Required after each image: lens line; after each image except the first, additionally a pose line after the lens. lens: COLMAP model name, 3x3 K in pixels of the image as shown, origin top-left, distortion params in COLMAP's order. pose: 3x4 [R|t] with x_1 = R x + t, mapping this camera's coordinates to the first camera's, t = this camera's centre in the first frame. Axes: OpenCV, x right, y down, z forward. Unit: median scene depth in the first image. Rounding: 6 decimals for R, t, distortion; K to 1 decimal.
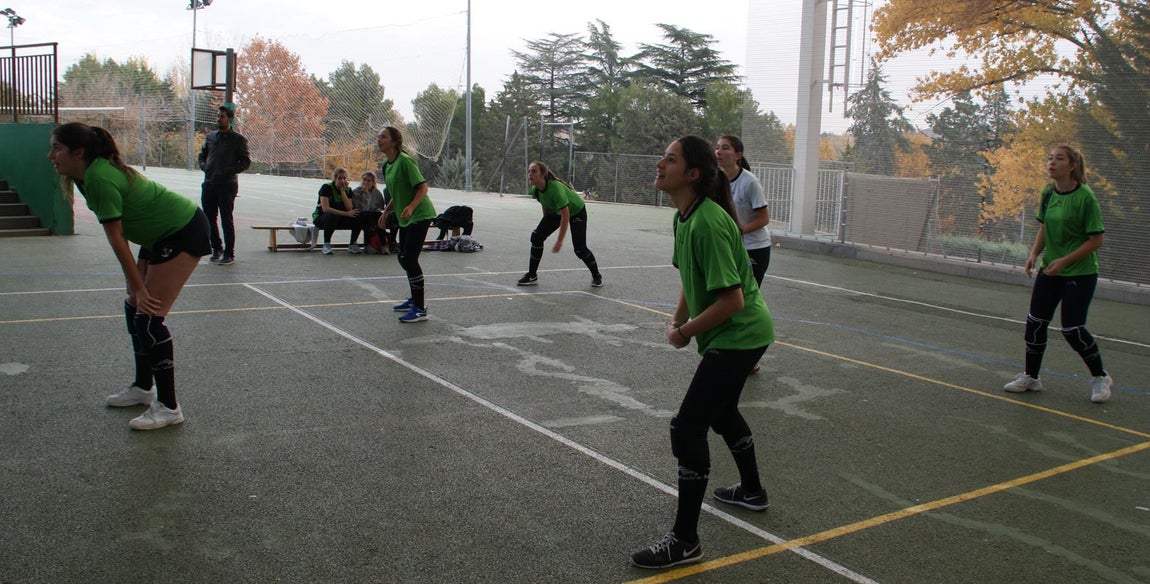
lens RADIAL K [[1096.9, 0, 659.9], [0, 1096.9, 286.9], [0, 0, 1]] dist [-0.170026, 0.105021]
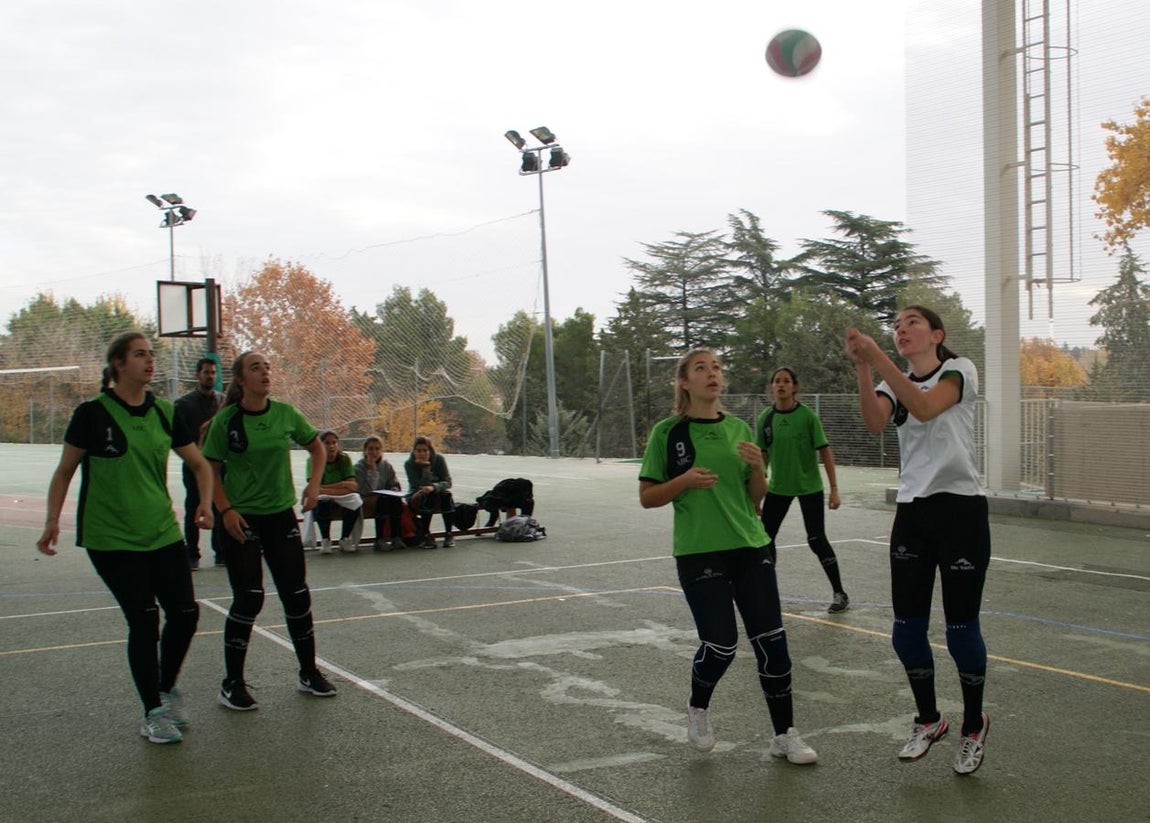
lens RADIAL K [[1475.4, 0, 550.6], [0, 1475.4, 487.2], [0, 0, 1]] dist [-0.112372, -0.008279]
pose [[0.996175, -0.056657, -0.066518, -0.128580], [0.052620, 0.996753, -0.060950, -0.010016], [0.069755, 0.057217, 0.995922, 0.031460]]
